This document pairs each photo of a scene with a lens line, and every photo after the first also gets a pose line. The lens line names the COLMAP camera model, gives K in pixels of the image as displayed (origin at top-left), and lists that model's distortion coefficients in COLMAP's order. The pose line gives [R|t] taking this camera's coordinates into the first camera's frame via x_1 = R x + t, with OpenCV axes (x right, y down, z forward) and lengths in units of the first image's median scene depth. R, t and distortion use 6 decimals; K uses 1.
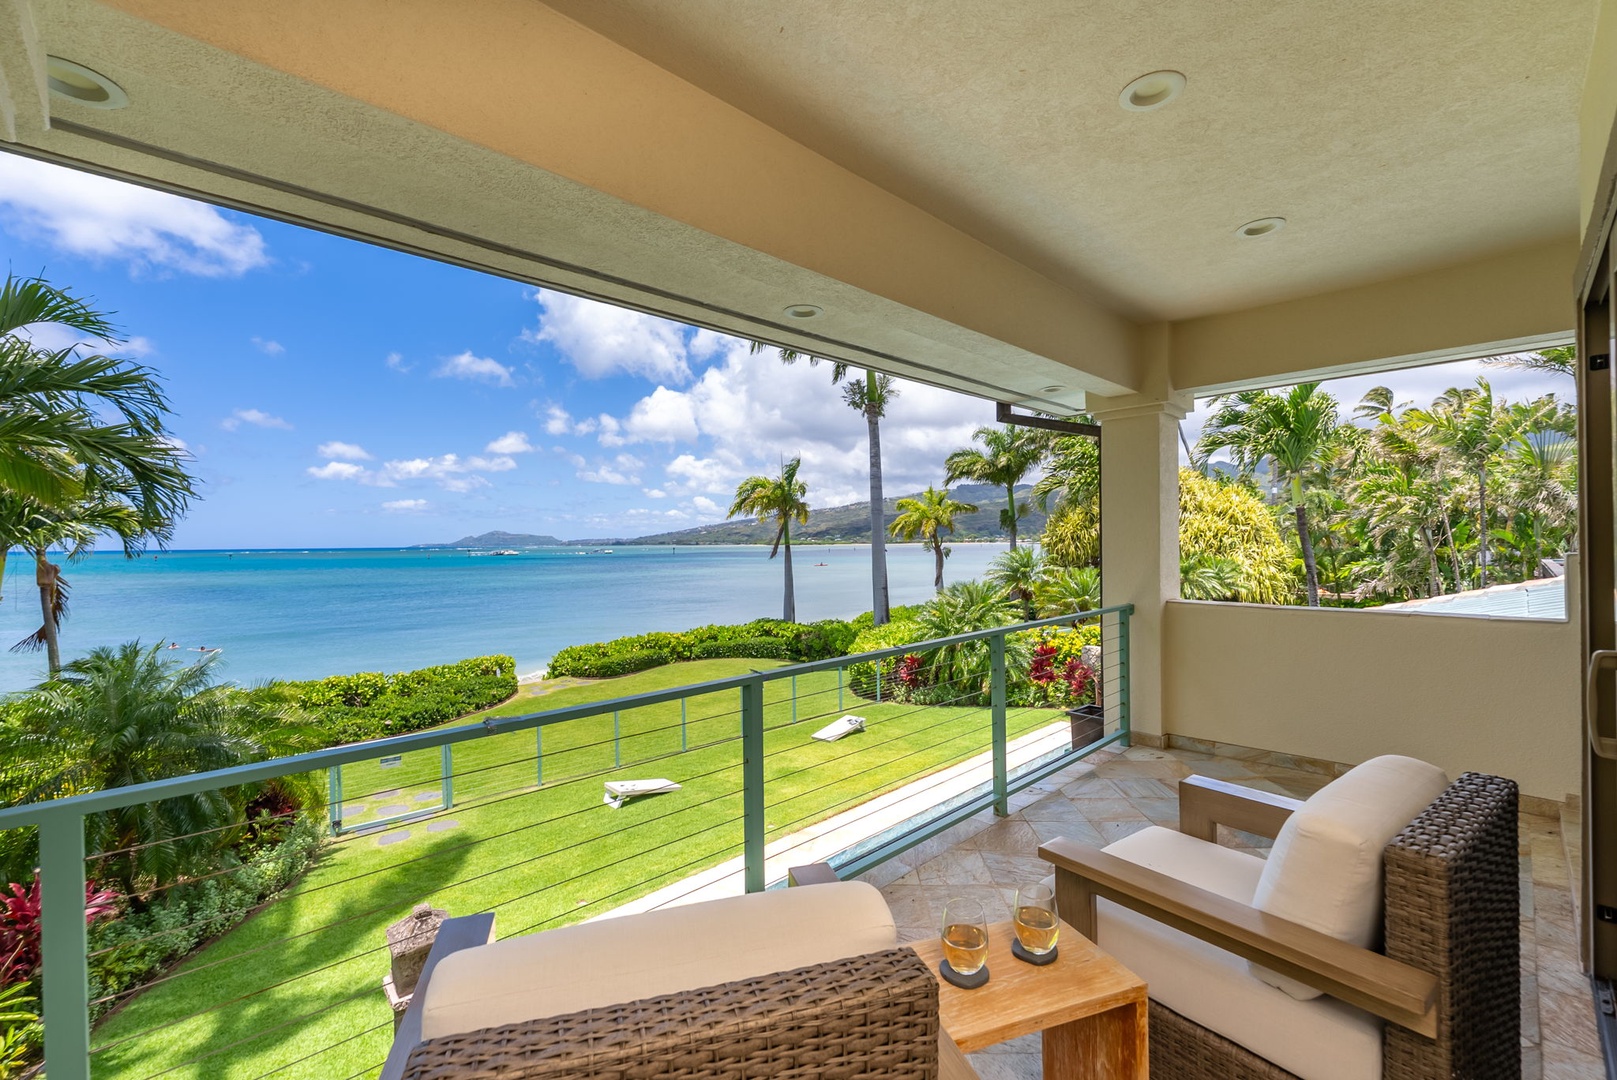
lens RADIAL K [[672.1, 0, 808.5], [0, 672.1, 540.0], [0, 0, 1]] dist [-0.000345, -0.000185]
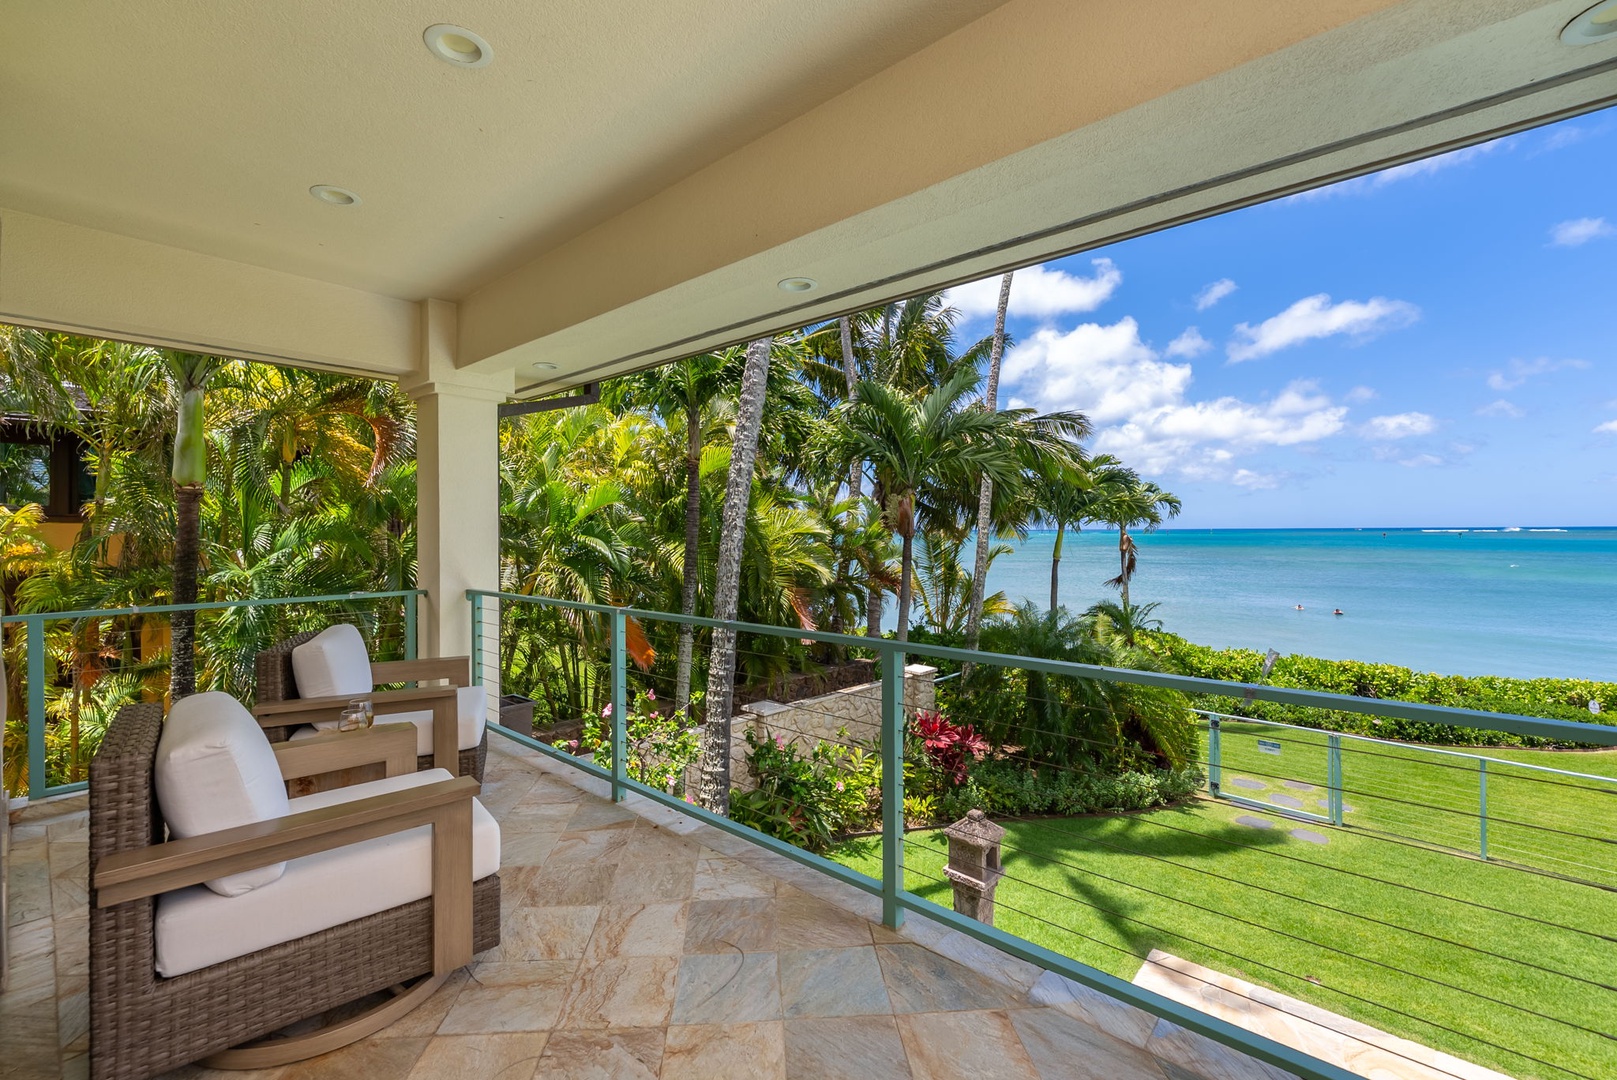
lens RADIAL K [[681.6, 0, 808.5], [0, 681.6, 540.0], [0, 0, 1]] dist [0.001746, -0.000093]
pose [[0.091261, 0.023889, -0.995540, 0.412964], [0.009751, 0.999643, 0.024881, 0.005424], [0.995779, -0.011979, 0.090995, 0.374535]]
